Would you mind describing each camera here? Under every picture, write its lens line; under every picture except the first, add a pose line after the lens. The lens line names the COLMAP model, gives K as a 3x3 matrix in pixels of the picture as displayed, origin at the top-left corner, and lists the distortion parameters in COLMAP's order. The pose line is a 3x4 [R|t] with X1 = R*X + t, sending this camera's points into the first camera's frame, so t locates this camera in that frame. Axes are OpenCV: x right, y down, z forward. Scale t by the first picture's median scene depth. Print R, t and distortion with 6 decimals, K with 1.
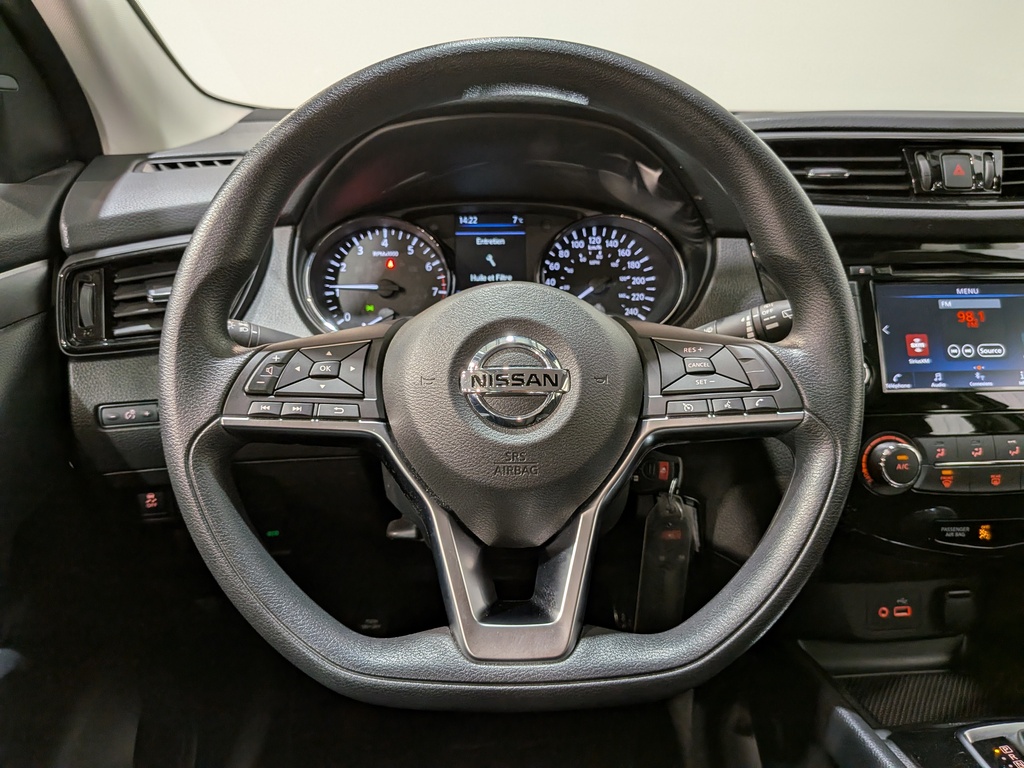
lens RADIAL K [[741.2, 0, 506.6], [0, 741.2, 377.4], [0, 0, 1]] dist [0.060374, -0.115886]
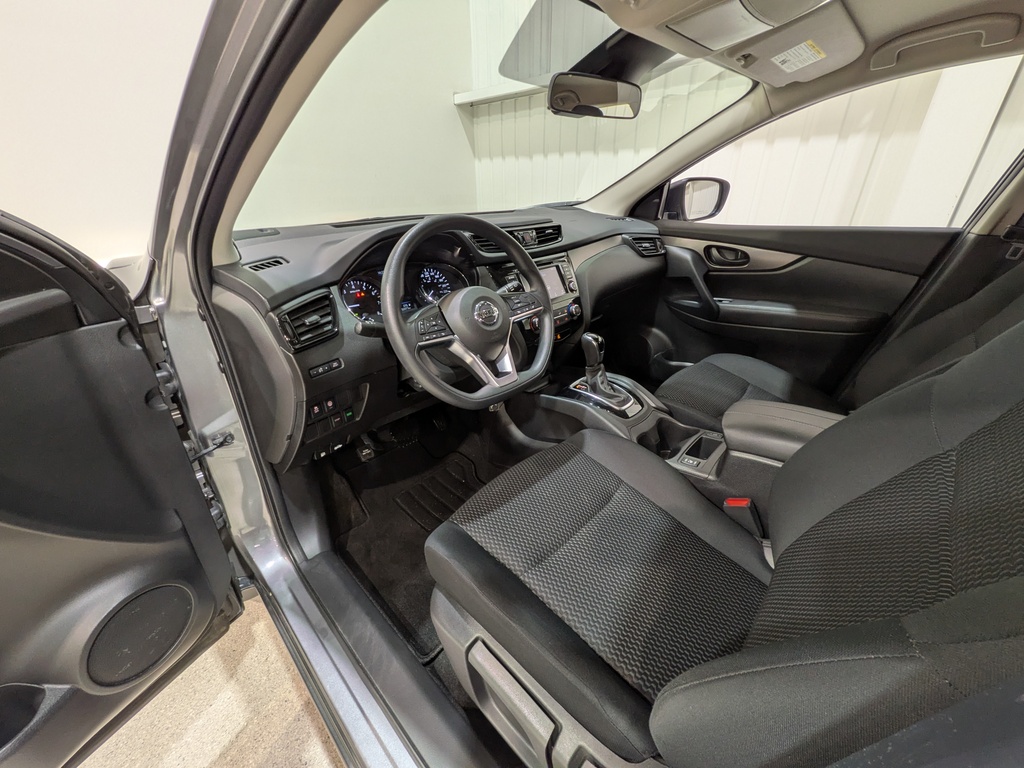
lens RADIAL K [[399.5, 0, 512.0], [0, 399.5, 378.6], [0, 0, 1]] dist [-0.000153, 0.000116]
pose [[0.738902, -0.301090, 0.602801, -0.658576], [0.240041, 0.953541, 0.182042, -0.009610], [-0.629607, 0.010186, 0.776847, -0.330401]]
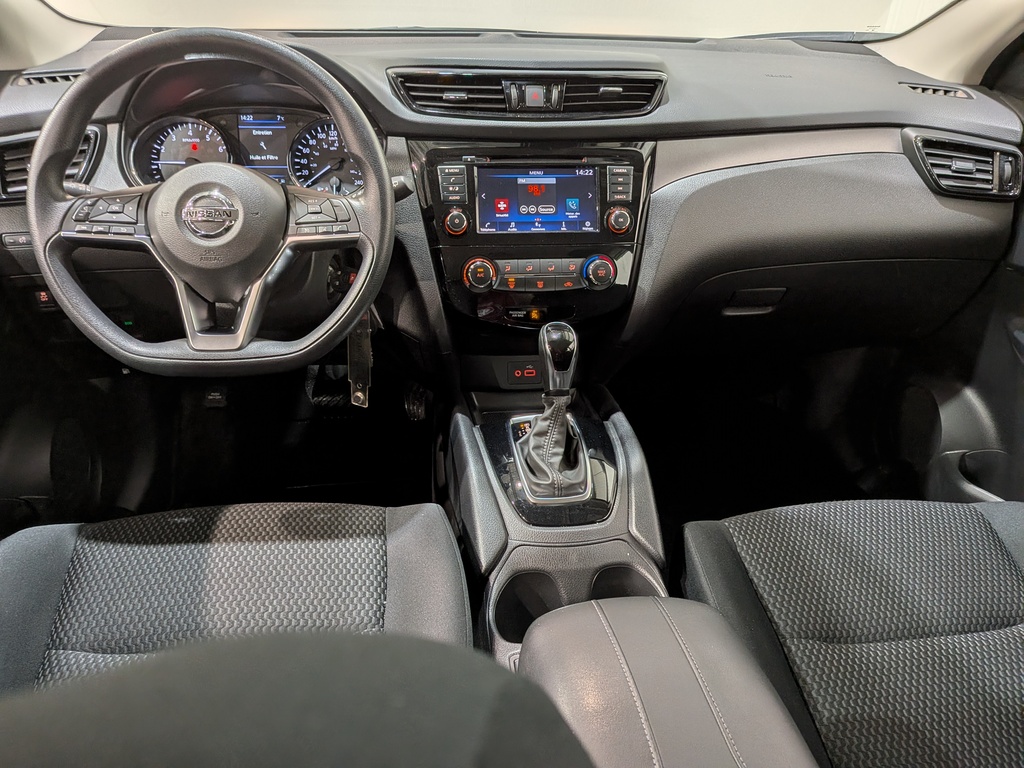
lens RADIAL K [[728.1, 0, 508.4], [0, 728.1, 385.8], [0, 0, 1]] dist [0.082727, -0.156200]
pose [[0.997677, -0.003990, 0.068005, 0.381320], [-0.007980, 0.984565, 0.174839, 0.059758], [-0.067652, -0.174976, 0.982246, -0.609130]]
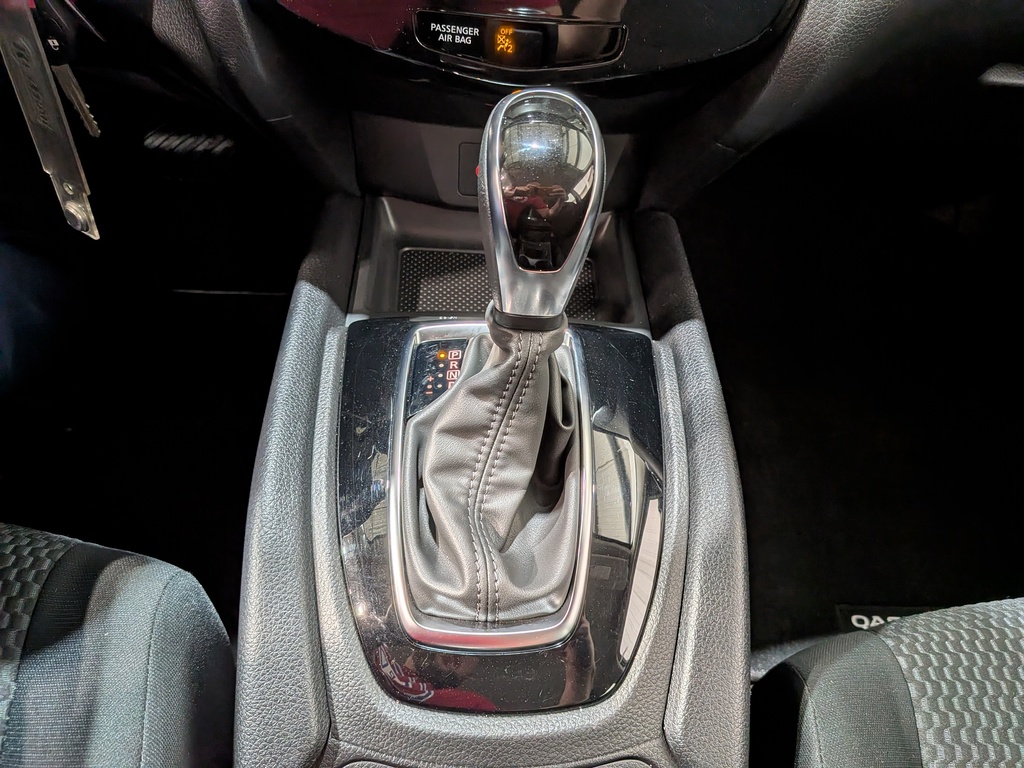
lens RADIAL K [[749.3, 0, 535.7], [0, 749.3, 399.2], [0, 0, 1]] dist [0.042967, -0.076403]
pose [[0.994900, 0.076998, 0.065156, 0.538849], [-0.100236, 0.826845, 0.553426, 0.088072], [-0.011261, -0.557134, 0.830346, 0.265651]]
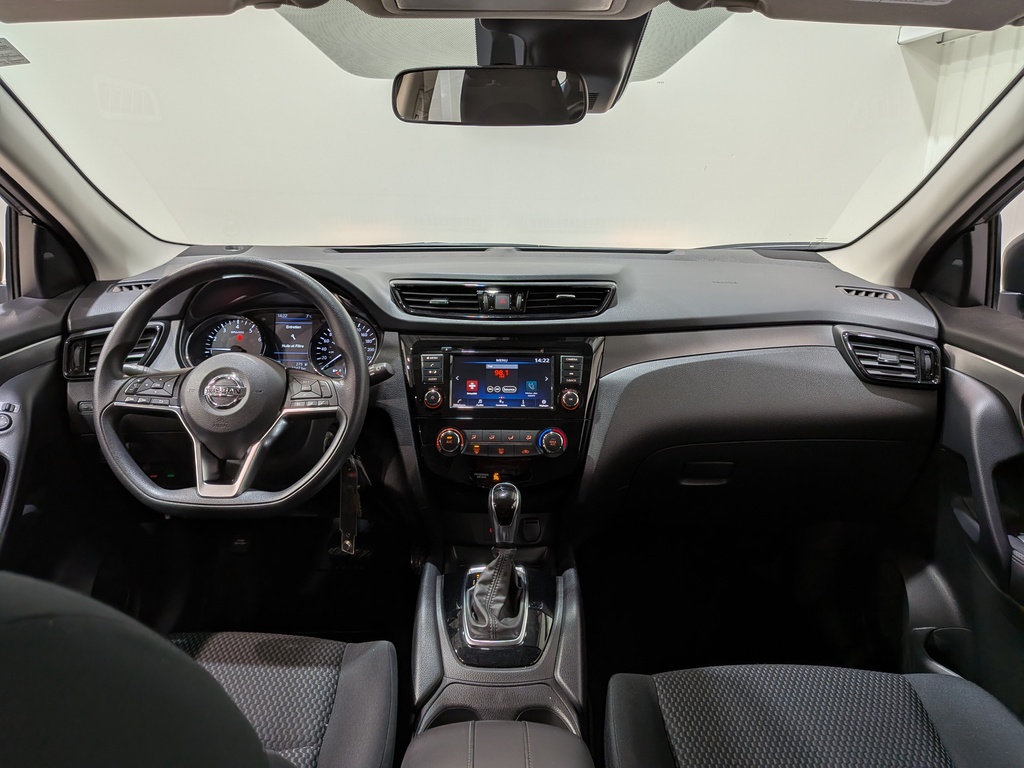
lens RADIAL K [[723.4, 0, 500.8], [0, 723.4, 385.3], [0, 0, 1]] dist [0.092375, -0.164800]
pose [[0.998092, 0.027730, -0.055162, 0.628316], [-0.030709, 0.998074, -0.053894, 0.051797], [0.053562, 0.055485, 0.997022, -0.844535]]
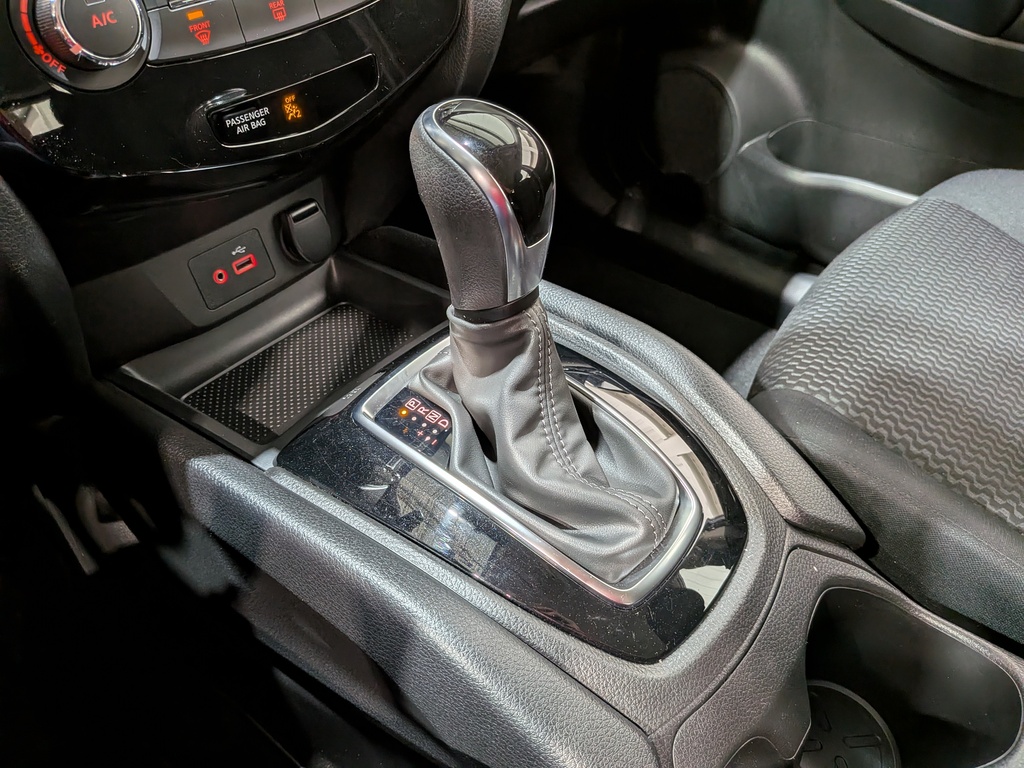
lens RADIAL K [[741.2, 0, 506.6], [0, 741.2, 377.4], [0, 0, 1]] dist [0.060374, -0.115886]
pose [[0.669599, -0.486955, 0.560814, 0.256629], [0.183991, 0.840297, 0.509949, 0.094406], [-0.719573, -0.238276, 0.652257, 0.350369]]
